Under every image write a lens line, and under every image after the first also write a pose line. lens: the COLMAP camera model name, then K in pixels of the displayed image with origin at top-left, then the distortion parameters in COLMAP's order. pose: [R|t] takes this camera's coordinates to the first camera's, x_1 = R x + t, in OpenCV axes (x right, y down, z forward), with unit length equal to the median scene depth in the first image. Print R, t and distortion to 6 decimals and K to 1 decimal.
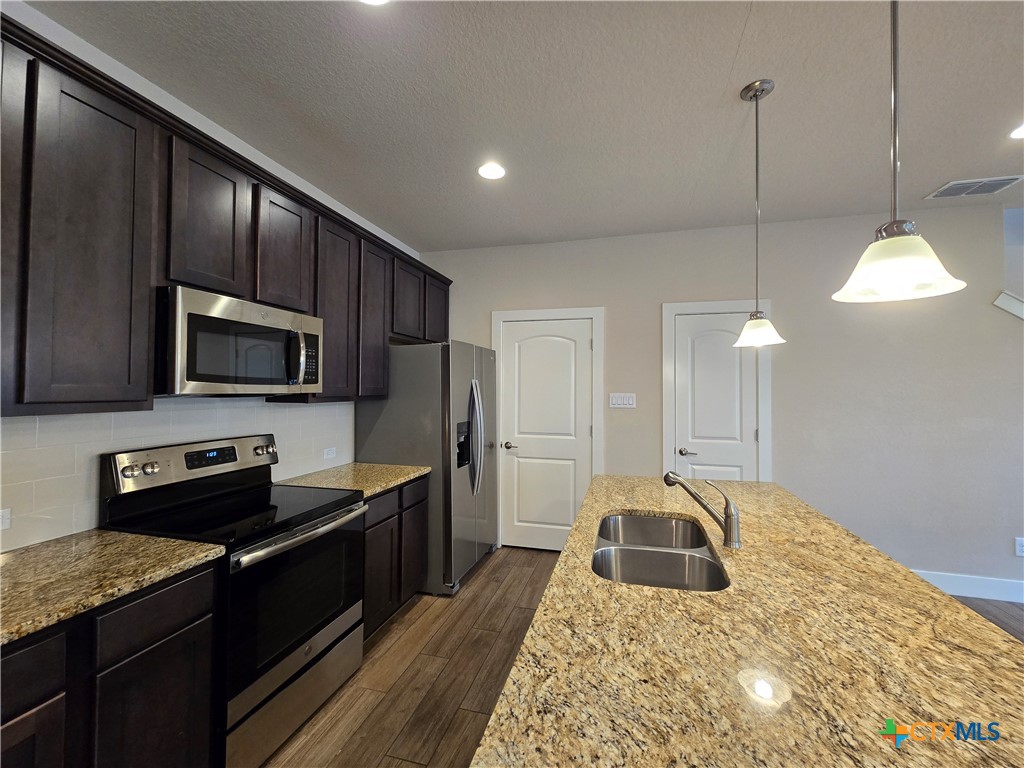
lens RADIAL K [[421.9, 0, 522.3], [0, 421.9, 380.7], [0, 0, 1]] dist [-0.001377, 0.001601]
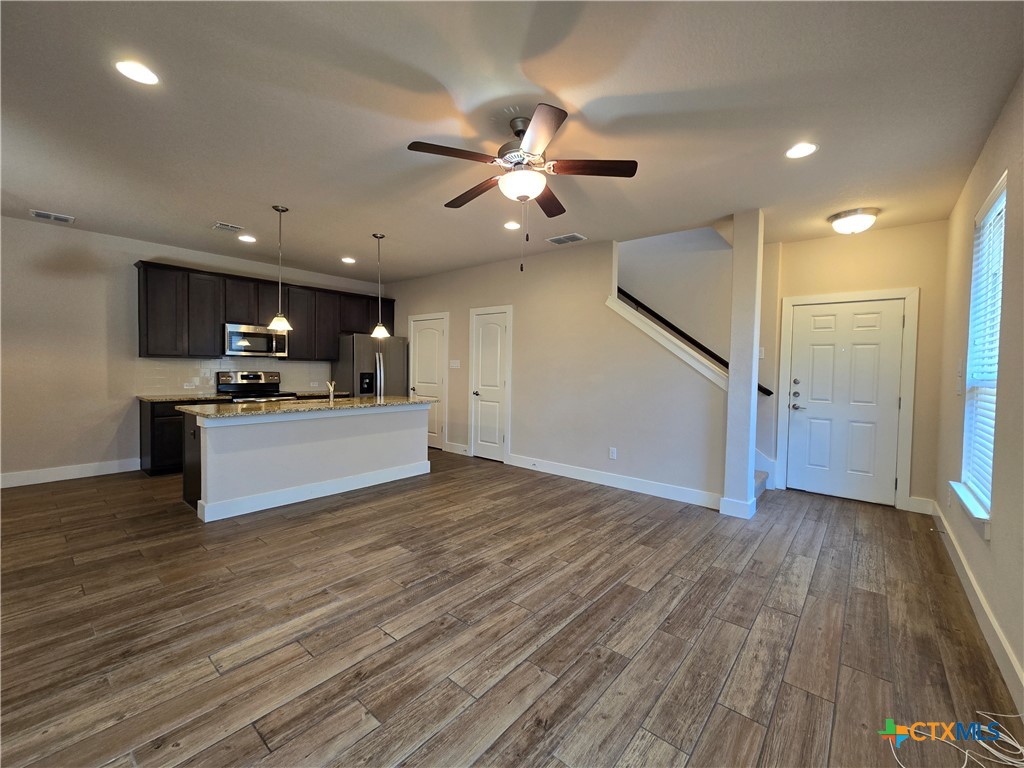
lens RADIAL K [[421.9, 0, 523.8], [0, 421.9, 380.1], [0, 0, 1]] dist [-0.001377, 0.001601]
pose [[0.907266, 0.025355, -0.419792, 2.763970], [-0.006031, 0.998863, 0.047296, 0.060006], [0.420514, -0.040378, 0.906387, -1.092798]]
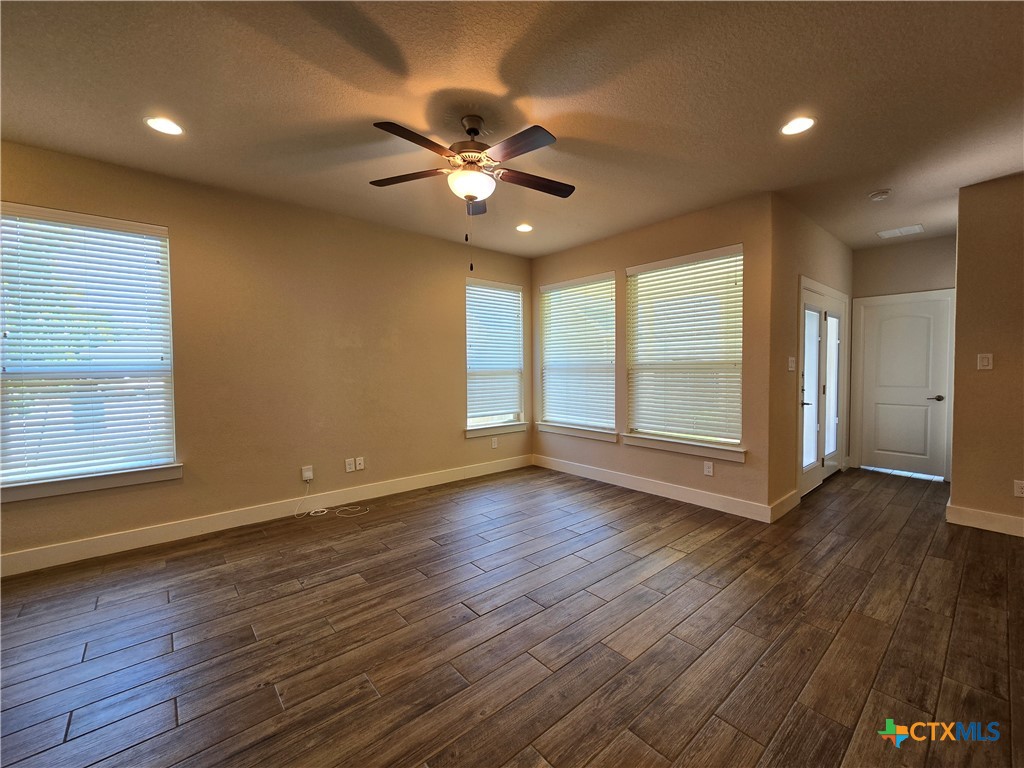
lens RADIAL K [[421.9, 0, 523.1], [0, 421.9, 381.8], [0, 0, 1]] dist [-0.001377, 0.001601]
pose [[-0.828648, -0.019711, 0.559423, 1.086405], [-0.008179, 0.999700, 0.023108, 0.104918], [-0.559710, 0.014573, -0.828560, 1.471929]]
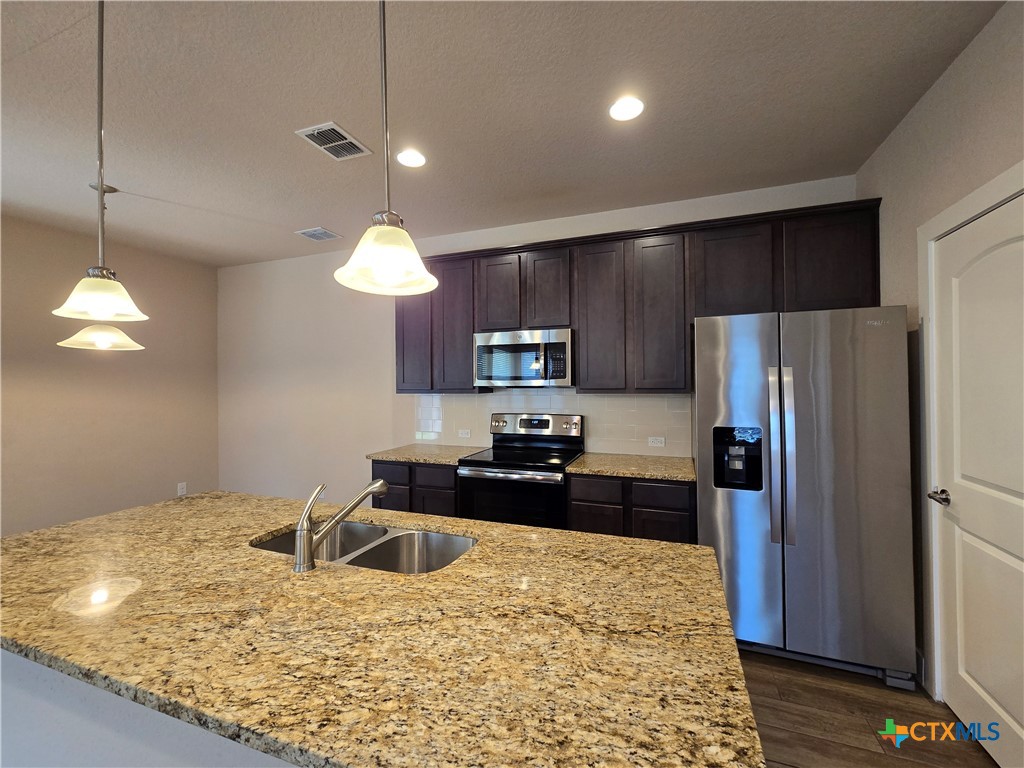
lens RADIAL K [[421.9, 0, 520.5], [0, 421.9, 380.6], [0, 0, 1]] dist [-0.001377, 0.001601]
pose [[-0.099648, -0.011269, -0.994959, 1.153024], [0.025712, 0.999573, -0.013896, 0.037762], [0.994690, -0.026967, -0.099316, 1.357152]]
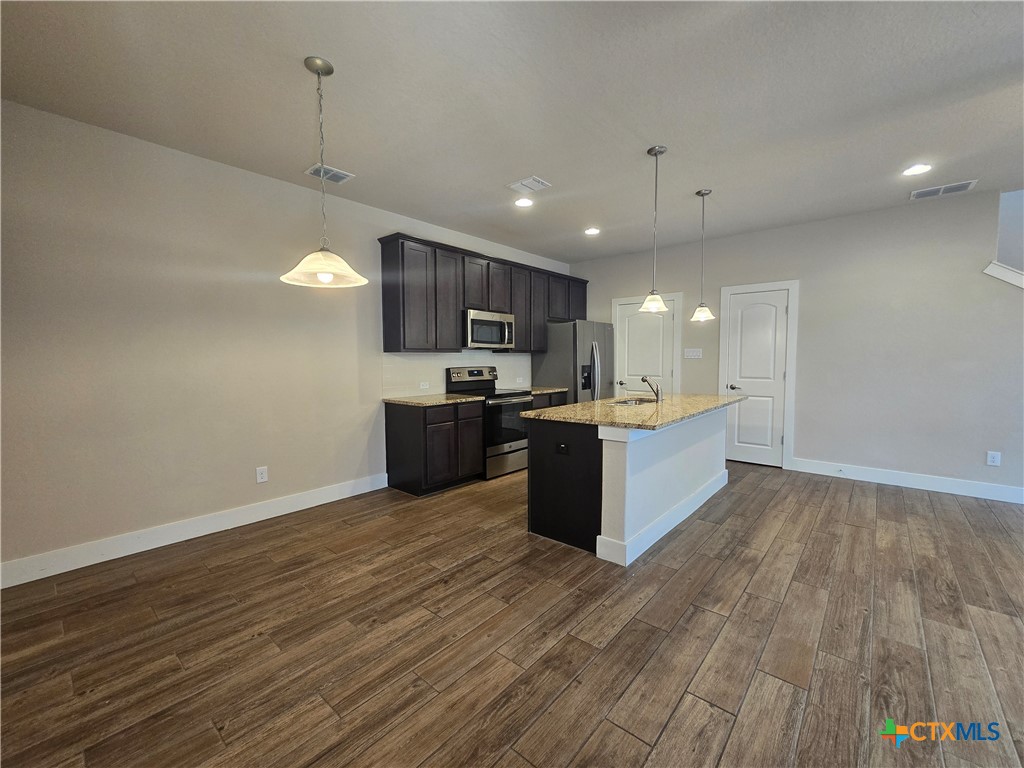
lens RADIAL K [[421.9, 0, 521.3], [0, 421.9, 384.8], [0, 0, 1]] dist [-0.001377, 0.001601]
pose [[0.900984, 0.020942, -0.433347, 0.754324], [0.015898, 0.996570, 0.081214, 0.057841], [0.433561, -0.080062, 0.897561, -1.432364]]
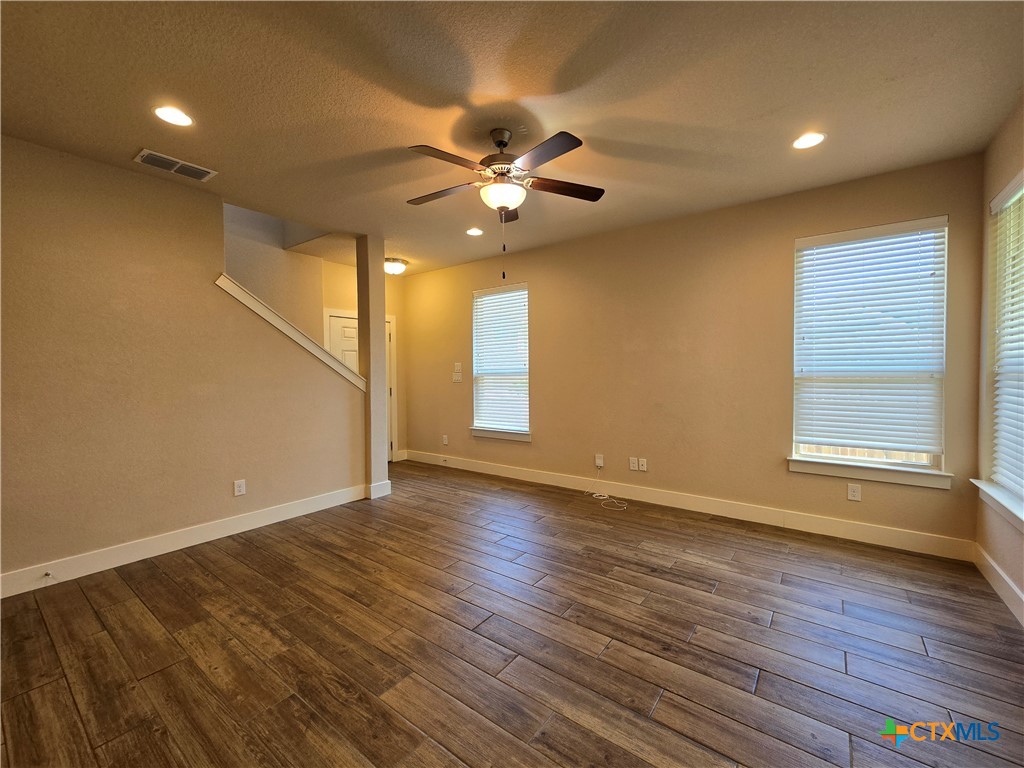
lens RADIAL K [[421.9, 0, 519.7], [0, 421.9, 381.9], [0, 0, 1]] dist [-0.001377, 0.001601]
pose [[0.371472, -0.031668, 0.927904, 0.648715], [-0.006677, 0.999301, 0.036778, 0.066451], [-0.928420, -0.019857, 0.371001, -0.348144]]
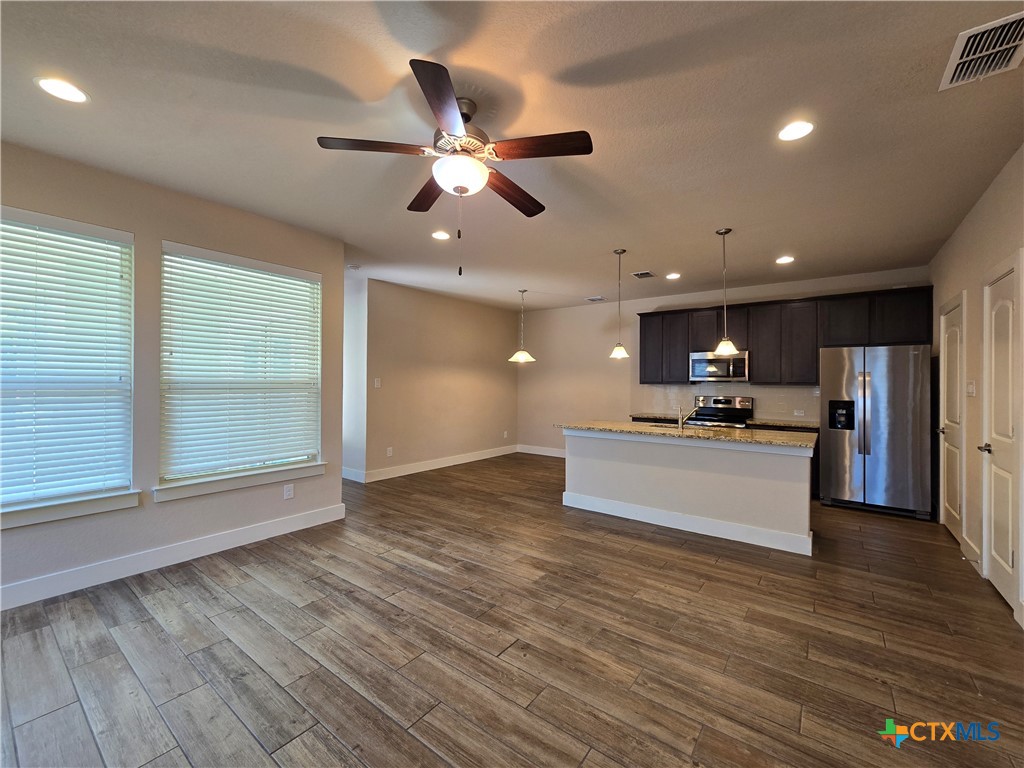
lens RADIAL K [[421.9, 0, 521.0], [0, 421.9, 381.7], [0, 0, 1]] dist [-0.001377, 0.001601]
pose [[-0.372983, -0.011511, -0.927767, 3.232680], [0.007534, 0.999853, -0.015434, 0.086306], [0.927808, -0.012746, -0.372841, 0.953569]]
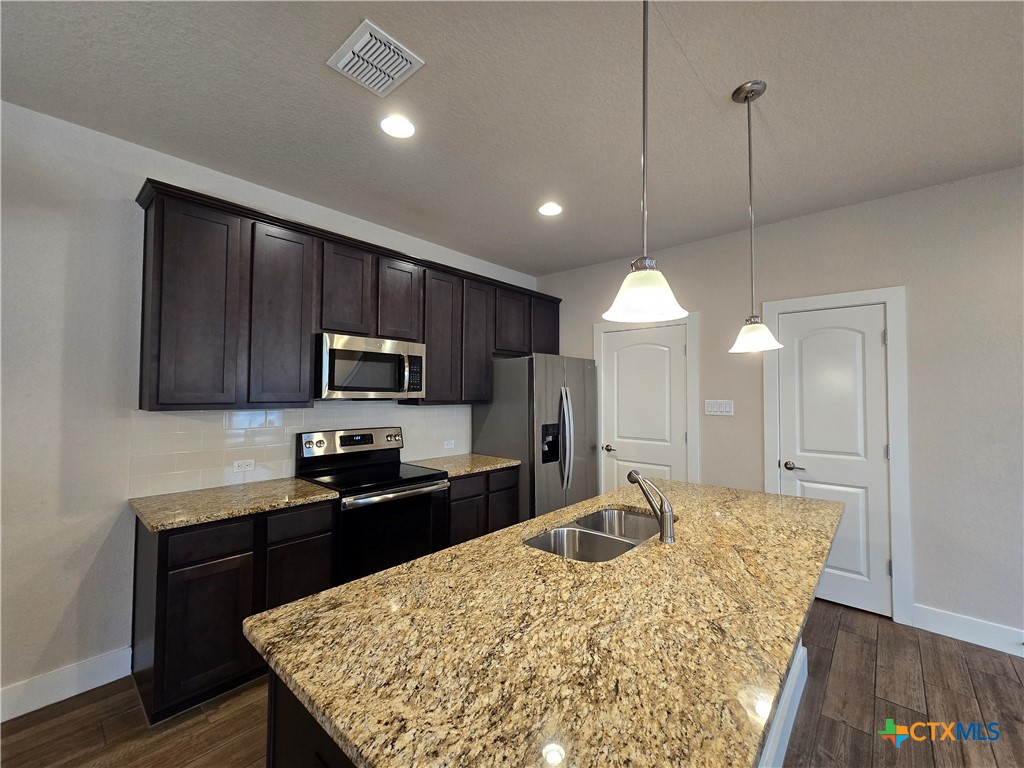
lens RADIAL K [[421.9, 0, 521.9], [0, 421.9, 381.8], [0, 0, 1]] dist [-0.001377, 0.001601]
pose [[0.895602, -0.013011, -0.444667, 0.580500], [0.007853, 0.999879, -0.013440, -0.004144], [0.444788, 0.008545, 0.895595, -0.124015]]
